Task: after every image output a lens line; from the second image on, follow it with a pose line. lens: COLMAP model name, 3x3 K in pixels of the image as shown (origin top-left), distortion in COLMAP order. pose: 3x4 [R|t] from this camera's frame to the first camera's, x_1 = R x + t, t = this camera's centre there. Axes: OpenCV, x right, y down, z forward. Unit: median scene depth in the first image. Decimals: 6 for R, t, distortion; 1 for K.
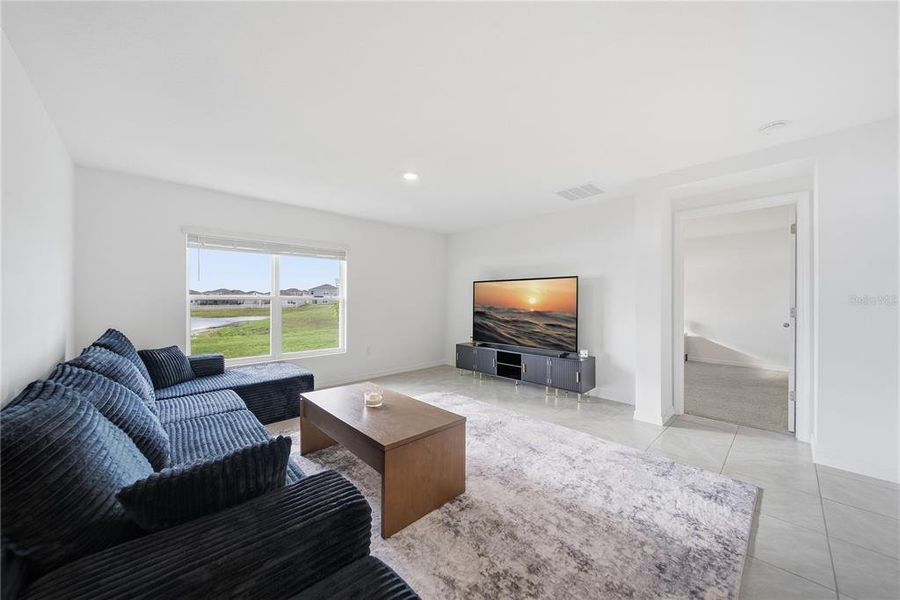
lens RADIAL K [[322.9, 0, 452.3], [0, 322.9, 300.9], [0, 0, 1]] dist [0.000878, -0.001396]
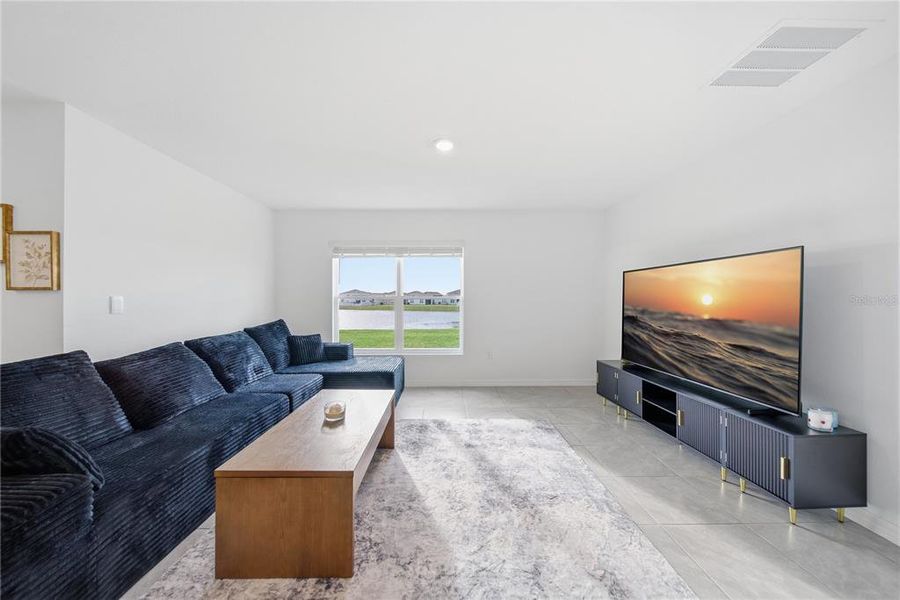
lens RADIAL K [[322.9, 0, 444.2], [0, 322.9, 301.7], [0, 0, 1]] dist [0.000878, -0.001396]
pose [[0.726840, 0.004787, -0.686790, 0.304573], [-0.000906, 0.999982, 0.006012, -0.000354], [0.686806, -0.003748, 0.726831, 0.297531]]
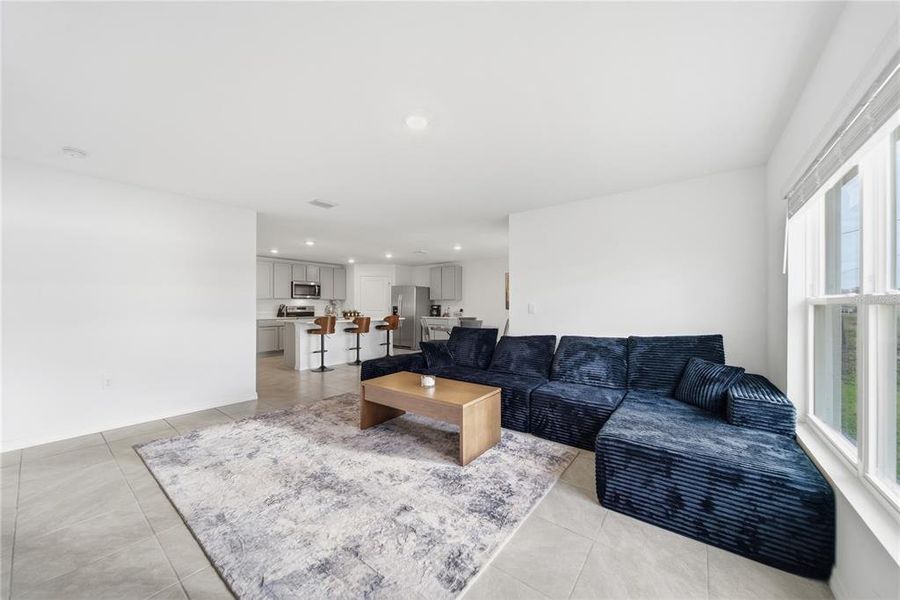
lens RADIAL K [[322.9, 0, 449.5], [0, 322.9, 299.3], [0, 0, 1]] dist [0.000878, -0.001396]
pose [[-0.988396, -0.005464, -0.151802, -0.066476], [-0.002900, 0.999849, -0.017112, -0.003423], [0.151873, -0.016473, -0.988263, 1.213361]]
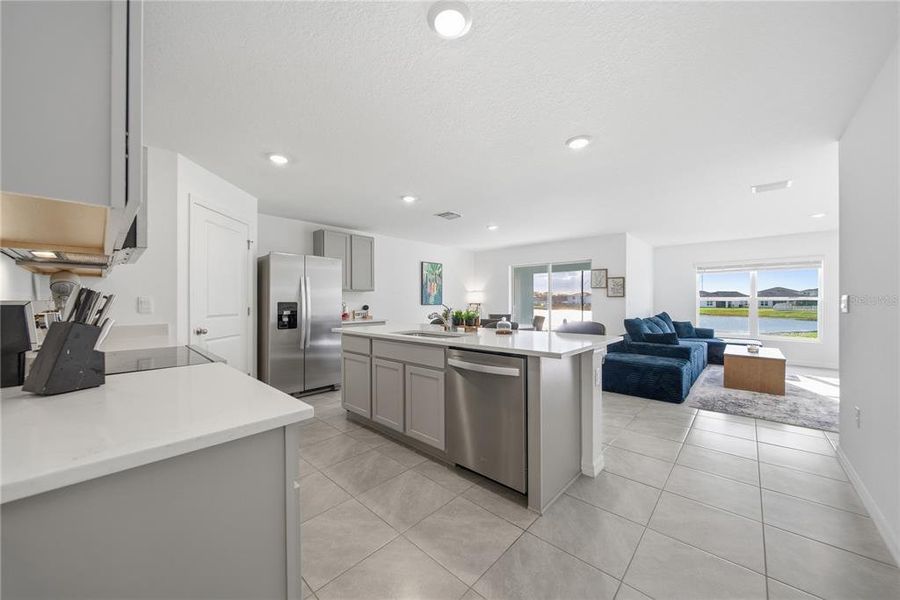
lens RADIAL K [[322.9, 0, 446.0], [0, 322.9, 301.1], [0, 0, 1]] dist [0.000878, -0.001396]
pose [[0.060206, -0.001855, -0.998184, 0.880966], [-0.001230, 0.999997, -0.001933, 0.005730], [0.998185, 0.001344, 0.060203, -0.552181]]
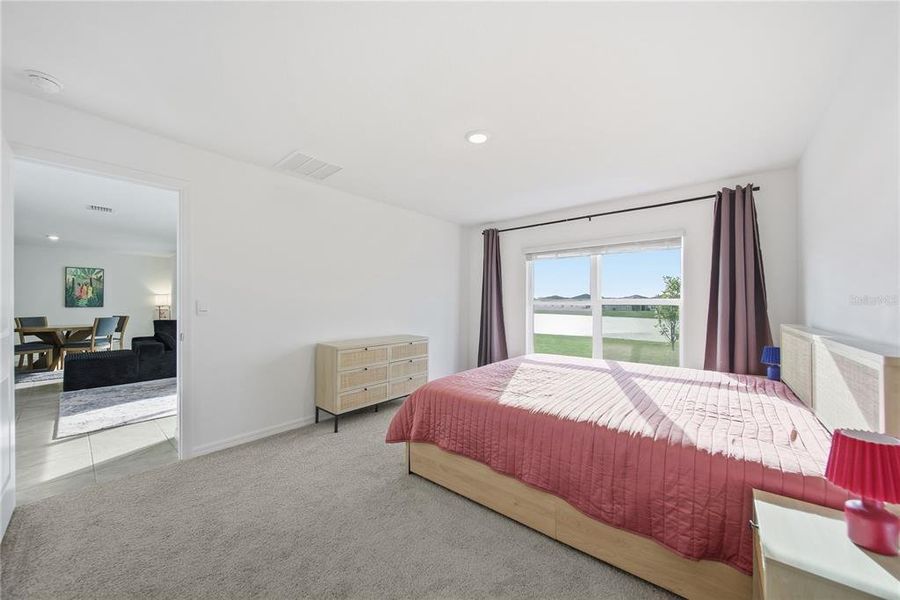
lens RADIAL K [[322.9, 0, 444.0], [0, 322.9, 300.9], [0, 0, 1]] dist [0.000878, -0.001396]
pose [[0.101928, -0.008353, -0.994757, 1.176909], [-0.005464, 0.999945, -0.008957, -0.006552], [0.994777, 0.006348, 0.101877, 1.192913]]
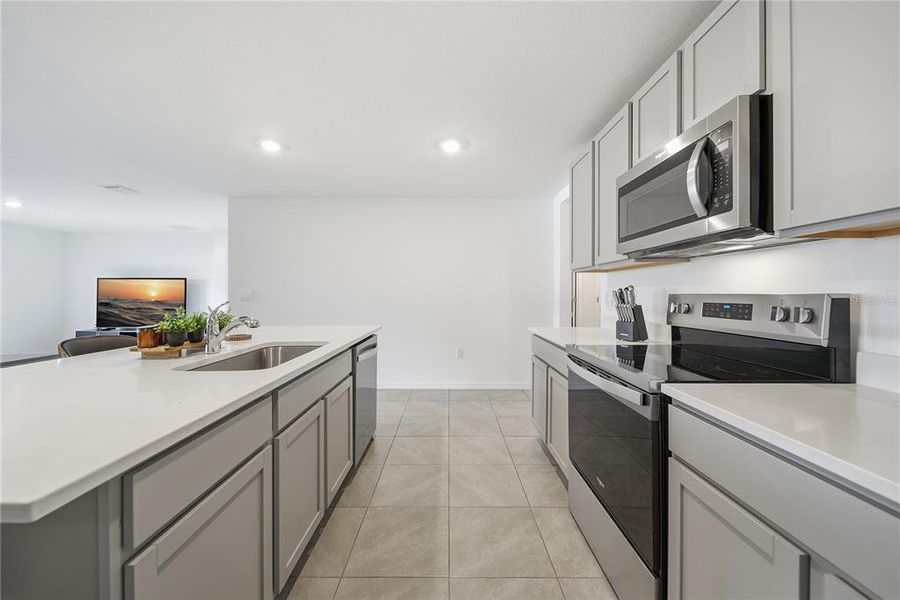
lens RADIAL K [[322.9, 0, 447.1], [0, 322.9, 291.8], [0, 0, 1]] dist [0.000878, -0.001396]
pose [[0.687985, -0.000880, 0.725724, 0.106462], [0.004861, 0.999982, -0.003396, 0.003023], [-0.725708, 0.005865, 0.687978, -0.952749]]
